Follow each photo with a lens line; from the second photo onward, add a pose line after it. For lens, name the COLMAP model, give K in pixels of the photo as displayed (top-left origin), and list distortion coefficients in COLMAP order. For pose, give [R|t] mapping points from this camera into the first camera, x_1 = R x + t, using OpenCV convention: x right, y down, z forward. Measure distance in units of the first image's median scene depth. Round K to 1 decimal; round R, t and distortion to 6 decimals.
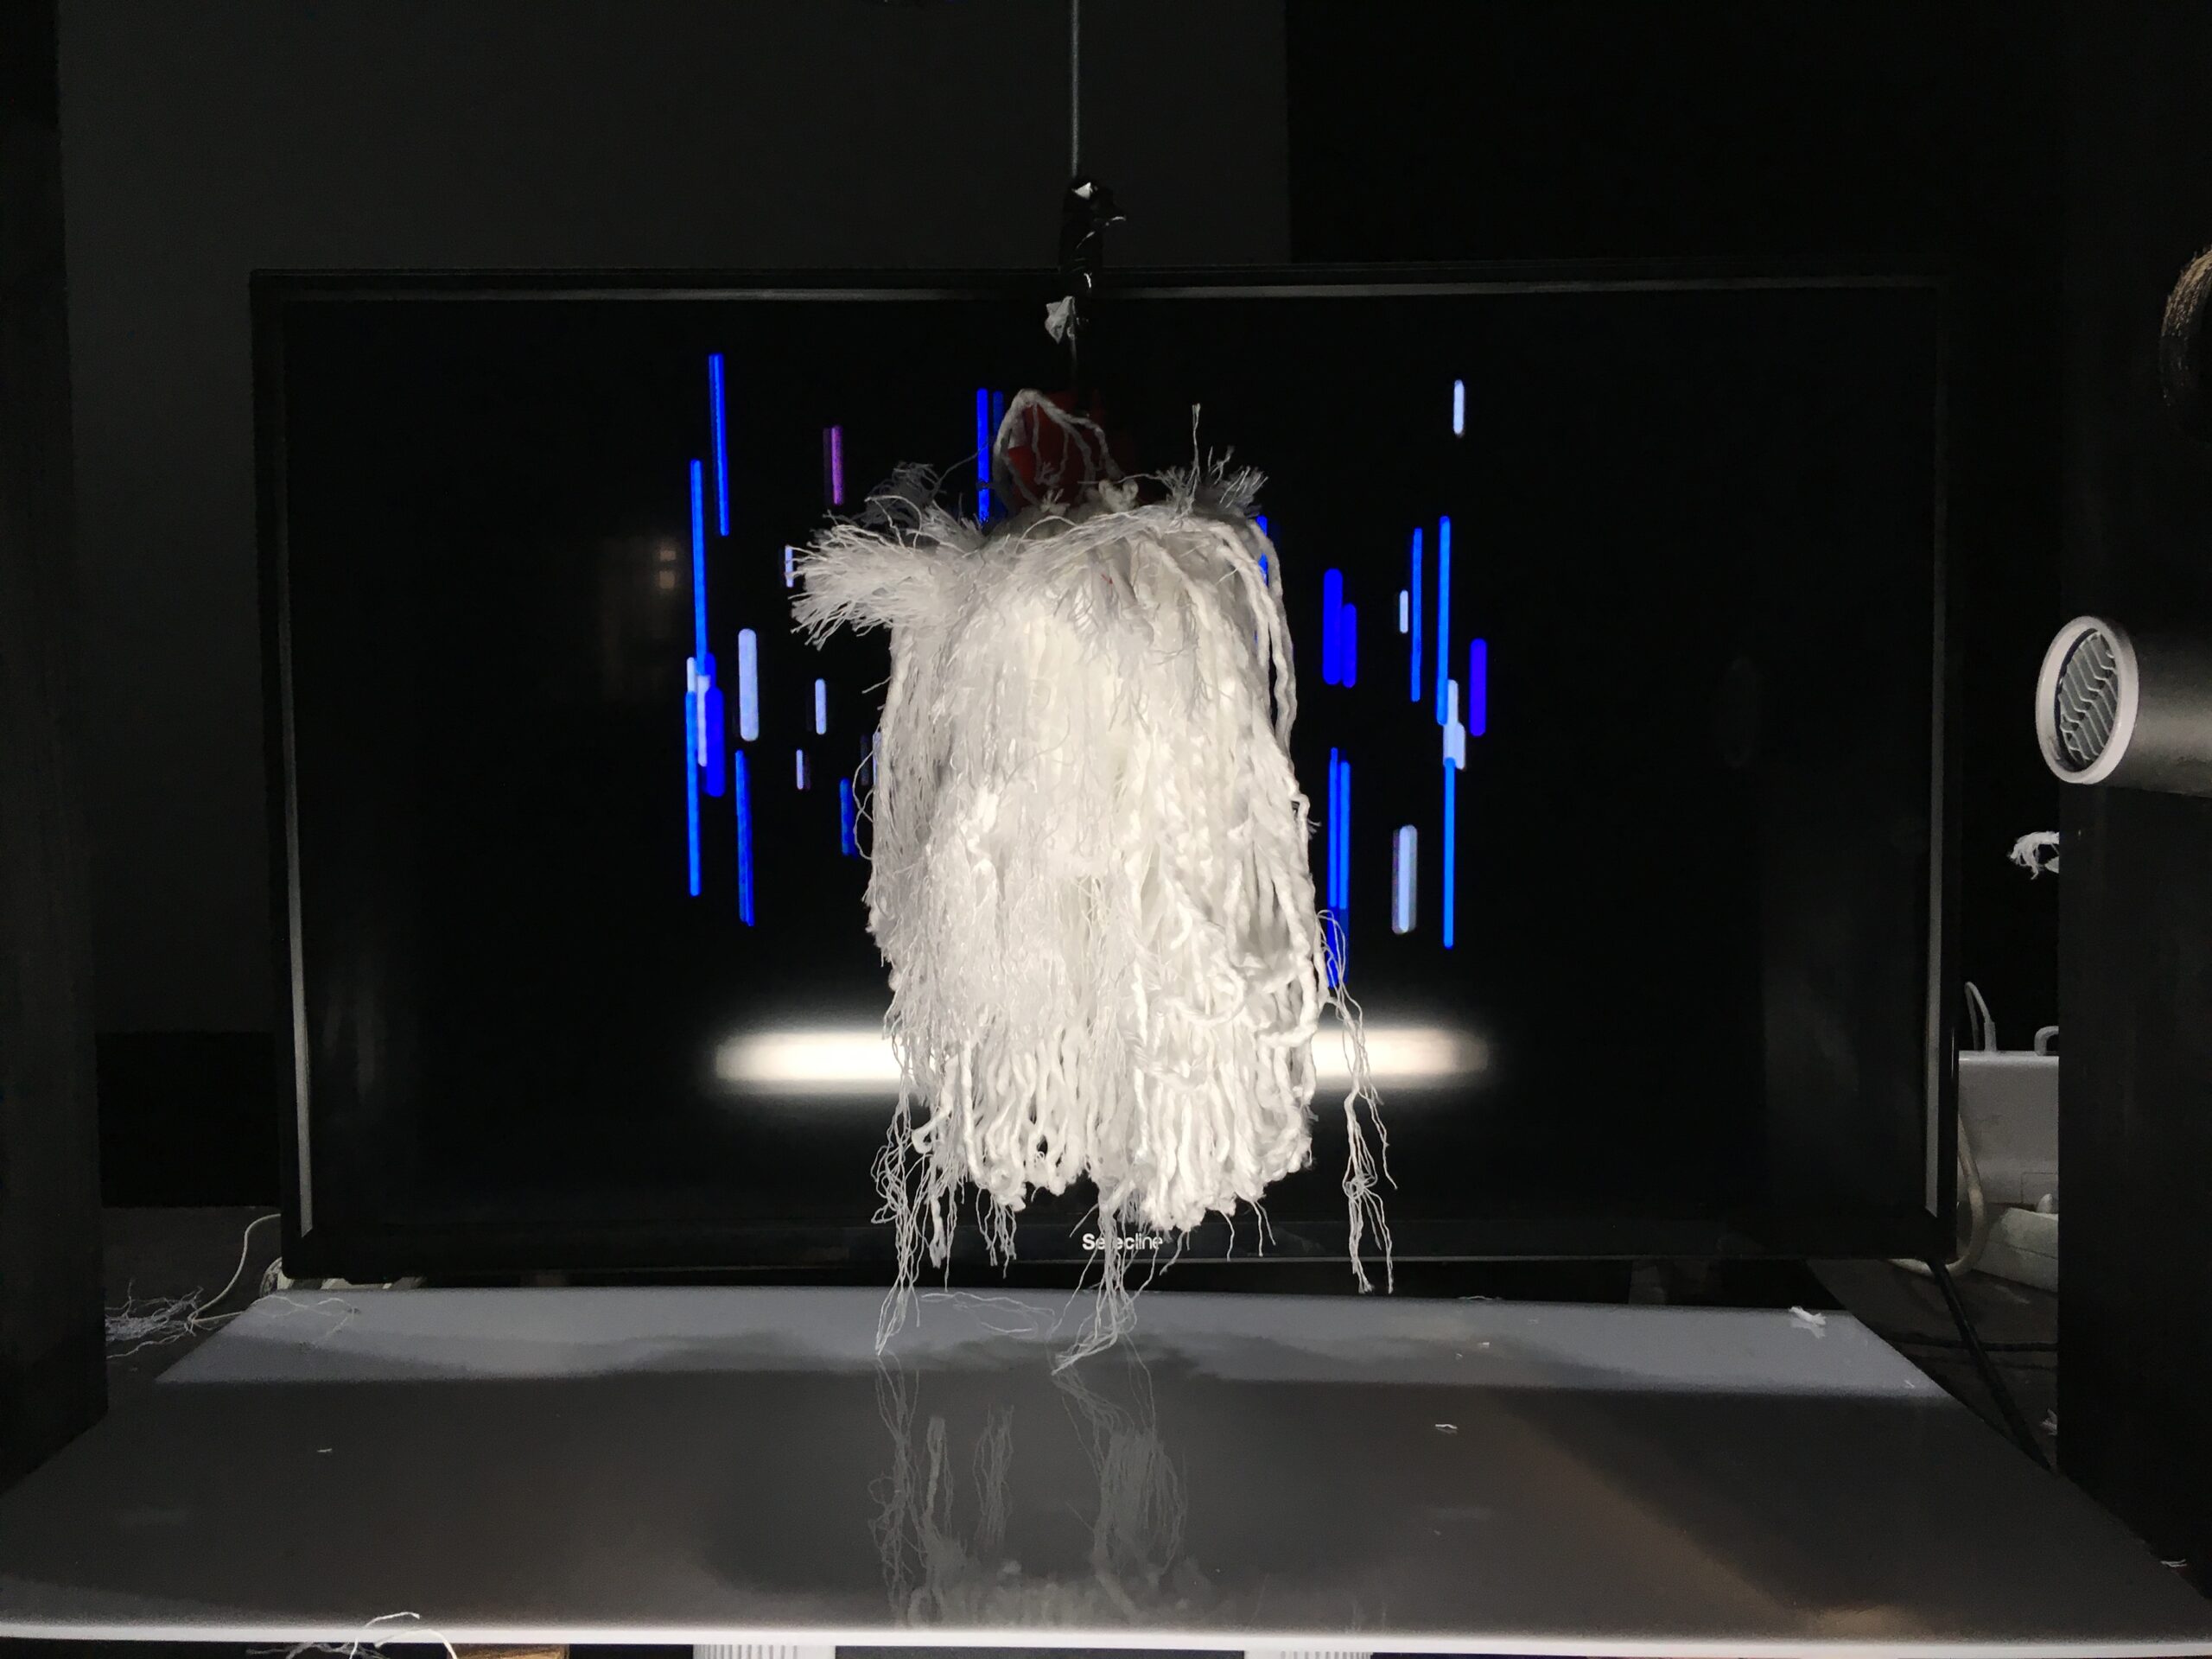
lens RADIAL K [[1858.8, 0, 1106.3], [0, 1858.8, 794.9], [0, 0, 1]] dist [-0.008449, 0.124736]
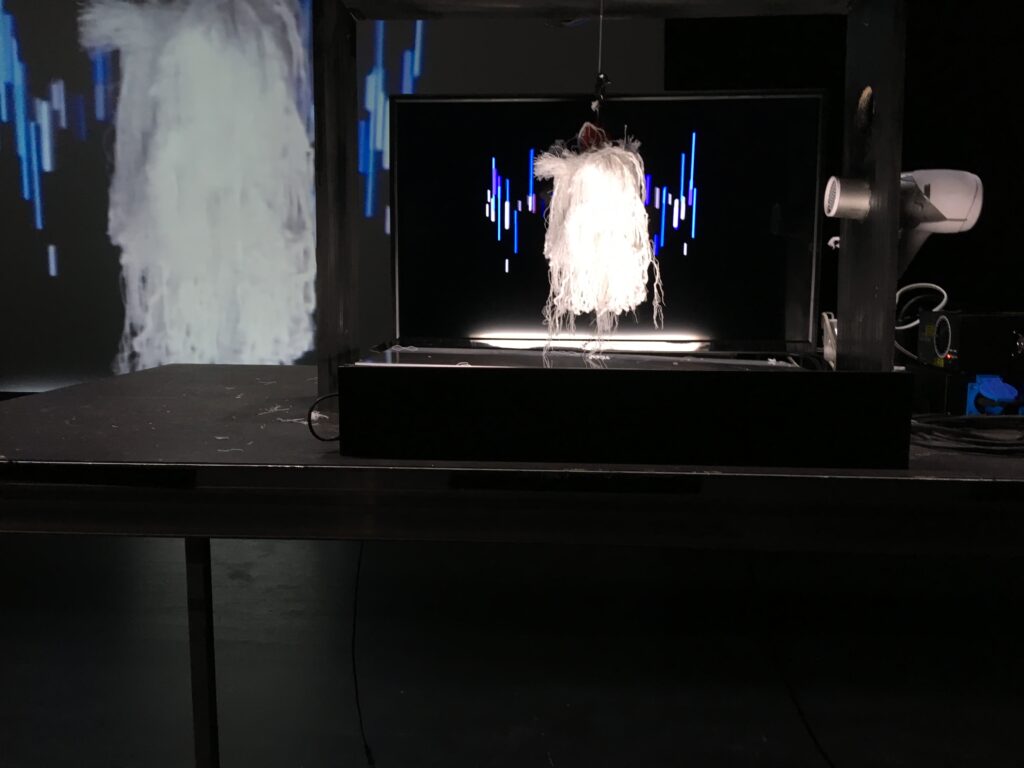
lens RADIAL K [[850.4, 0, 515.3], [0, 850.4, 368.8], [0, 0, 1]] dist [0.108909, -0.183535]
pose [[0.997851, 0.022277, -0.061628, -0.075233], [-0.019830, 0.999001, 0.040038, 0.293310], [0.062458, -0.038730, 0.997296, -1.081888]]
